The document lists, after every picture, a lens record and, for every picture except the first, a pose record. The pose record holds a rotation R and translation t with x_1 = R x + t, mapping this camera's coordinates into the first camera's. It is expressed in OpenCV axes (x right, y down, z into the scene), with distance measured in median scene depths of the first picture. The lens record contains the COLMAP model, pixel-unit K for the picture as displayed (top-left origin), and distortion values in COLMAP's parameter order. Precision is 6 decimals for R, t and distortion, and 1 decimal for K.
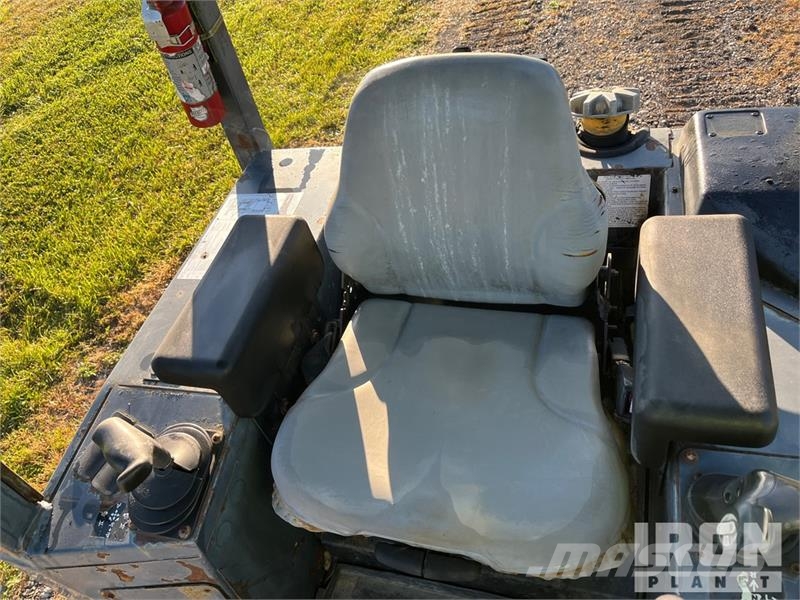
lens RADIAL K [[617.2, 0, 400.0], [0, 617.2, 300.0], [0, 0, 1]] dist [0.076007, -0.111896]
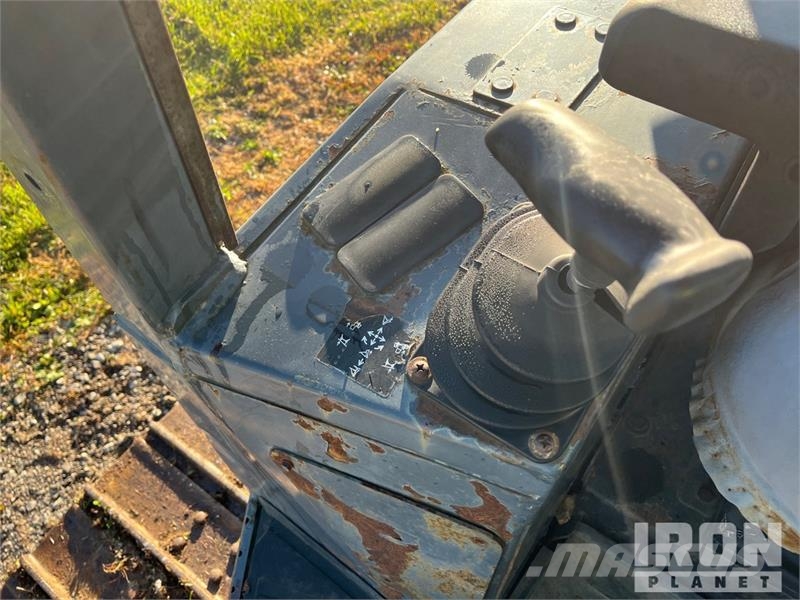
lens RADIAL K [[617.2, 0, 400.0], [0, 617.2, 300.0], [0, 0, 1]] dist [0.076007, -0.111896]
pose [[0.923995, 0.374677, -0.076486, -0.107986], [-0.352451, 0.912011, 0.209797, 0.056461], [0.148362, -0.166893, 0.974749, 0.145907]]
